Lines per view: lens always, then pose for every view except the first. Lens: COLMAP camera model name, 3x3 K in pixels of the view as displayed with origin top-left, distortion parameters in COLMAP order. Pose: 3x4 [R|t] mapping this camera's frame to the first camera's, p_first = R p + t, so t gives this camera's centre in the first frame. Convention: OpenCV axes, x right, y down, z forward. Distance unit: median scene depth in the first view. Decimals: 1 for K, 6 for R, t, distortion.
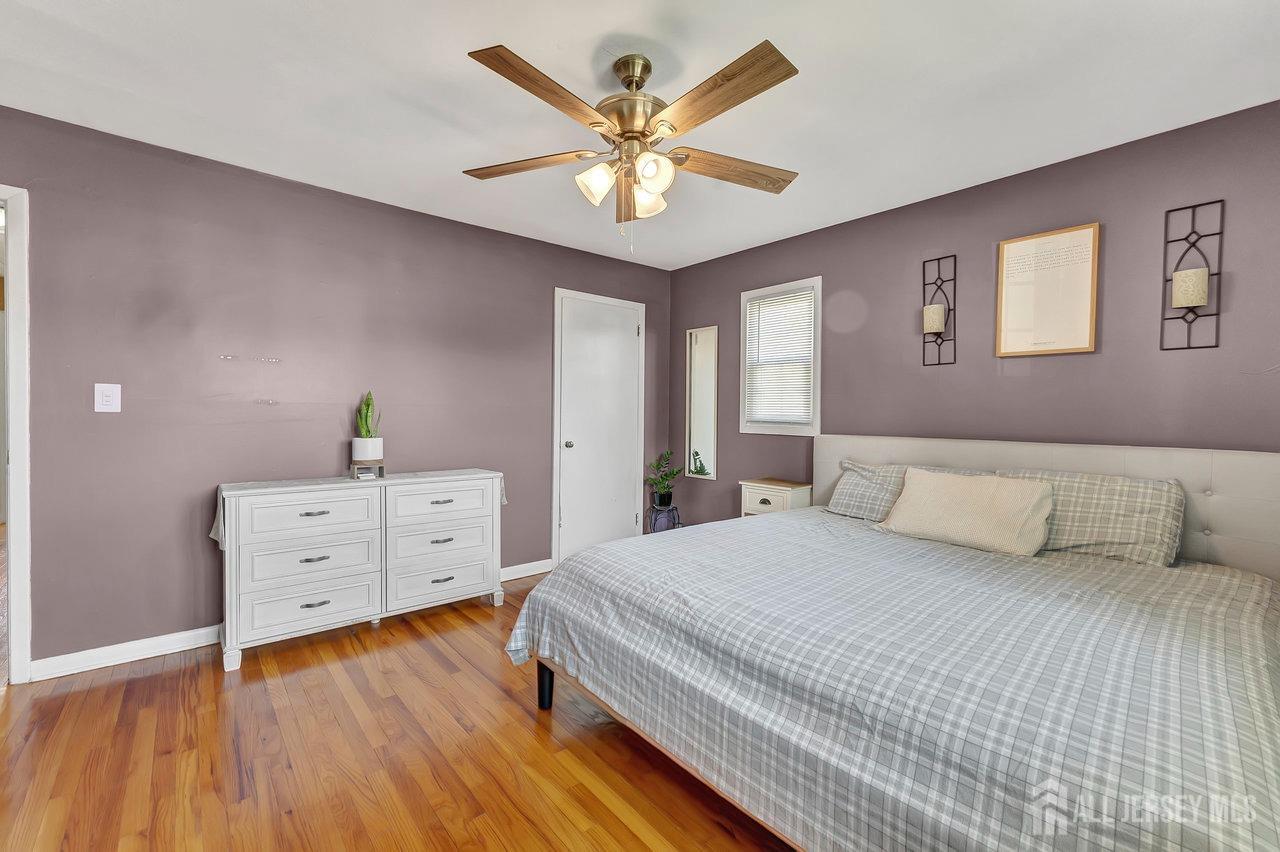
lens RADIAL K [[518.5, 0, 636.4], [0, 518.5, 436.8], [0, 0, 1]] dist [-0.000336, 0.000392]
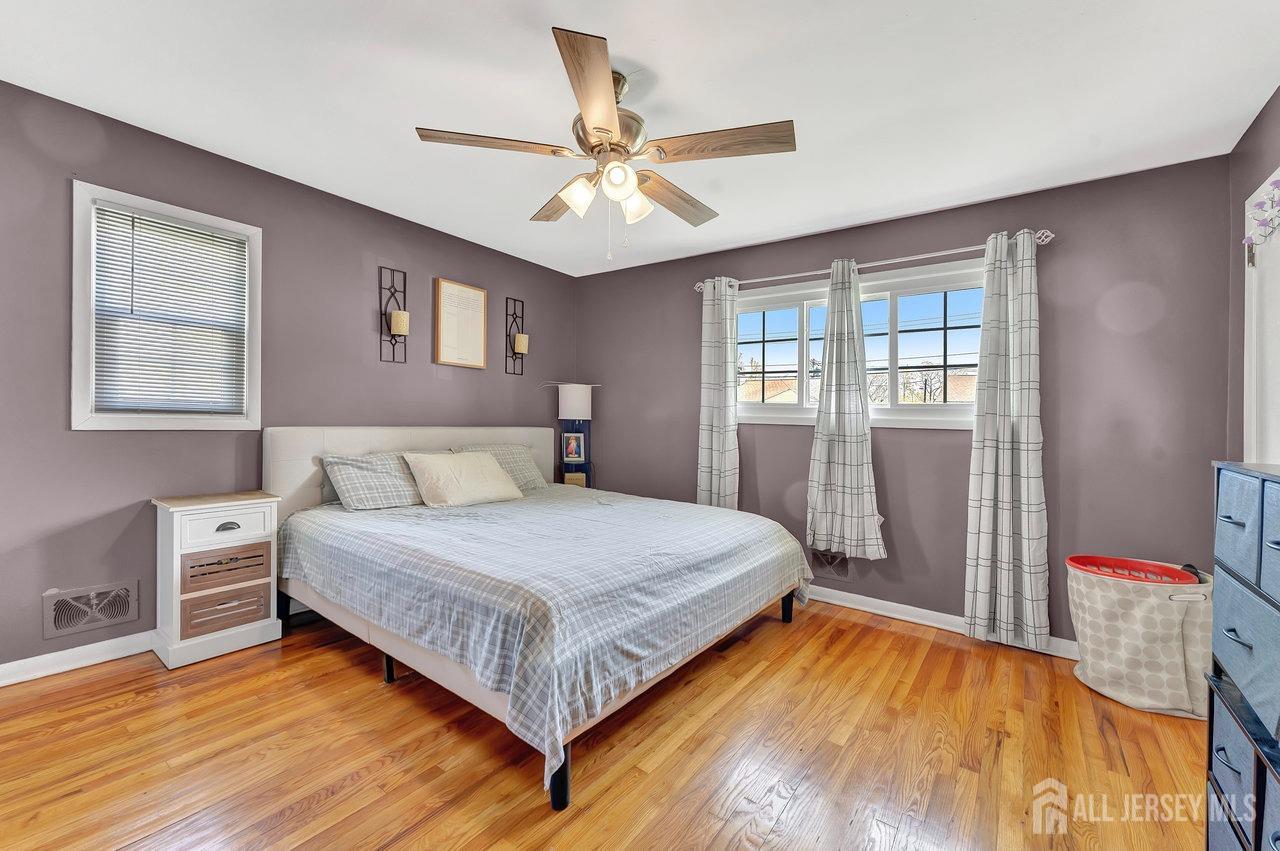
lens RADIAL K [[518.5, 0, 635.8], [0, 518.5, 414.1], [0, 0, 1]] dist [-0.000336, 0.000392]
pose [[-0.220587, -0.010170, 0.975314, -0.881863], [0.010854, 0.999858, 0.012881, -0.047642], [-0.975307, 0.013428, -0.220446, 1.004125]]
